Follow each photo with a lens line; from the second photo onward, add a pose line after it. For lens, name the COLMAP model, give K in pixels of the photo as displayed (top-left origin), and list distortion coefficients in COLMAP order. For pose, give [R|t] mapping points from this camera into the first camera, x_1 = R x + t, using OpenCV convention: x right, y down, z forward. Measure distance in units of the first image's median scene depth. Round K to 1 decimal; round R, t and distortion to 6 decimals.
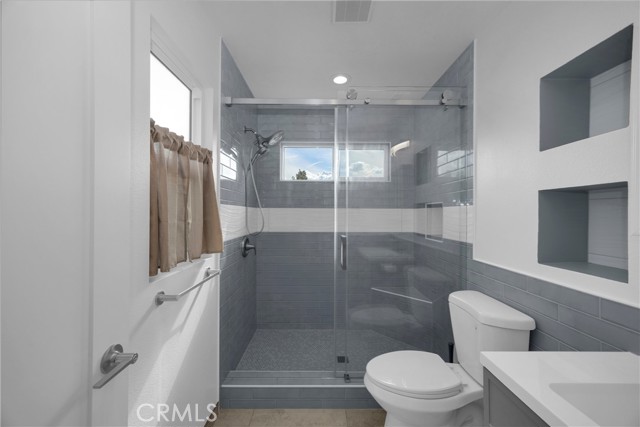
lens RADIAL K [[257.3, 0, 318.9], [0, 257.3, 213.6], [0, 0, 1]] dist [-0.002482, 0.007689]
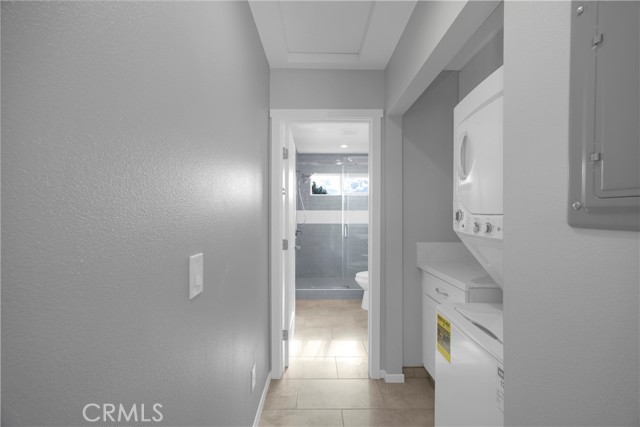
lens RADIAL K [[257.3, 0, 318.9], [0, 257.3, 213.6], [0, 0, 1]] dist [-0.002482, 0.007689]
pose [[0.999960, -0.003850, -0.008066, -0.113995], [0.003835, 0.999991, -0.001757, 0.008461], [0.008073, 0.001726, 0.999966, -1.115534]]
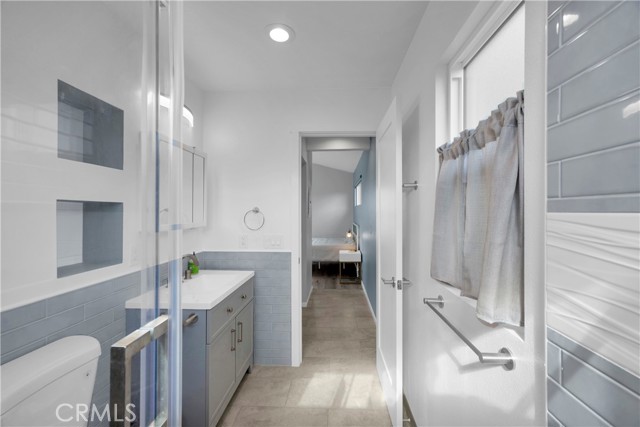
lens RADIAL K [[257.3, 0, 318.9], [0, 257.3, 213.6], [0, 0, 1]] dist [-0.002482, 0.007689]
pose [[-0.996995, -0.005311, 0.077280, -0.103985], [-0.003973, 0.999840, 0.017457, -0.042340], [-0.077360, 0.017097, -0.996857, 1.280877]]
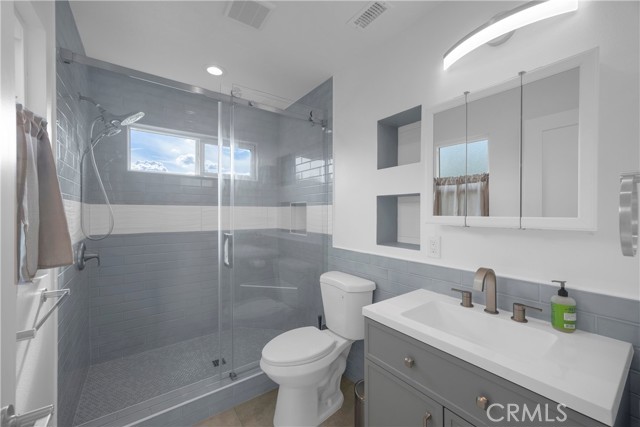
lens RADIAL K [[255.1, 0, 329.2], [0, 255.1, 213.1], [0, 0, 1]] dist [-0.000108, 0.000088]
pose [[0.801980, -0.004446, 0.597334, -0.172367], [0.000470, 0.999977, 0.006812, -0.000254], [-0.597351, -0.005182, 0.801963, -0.012274]]
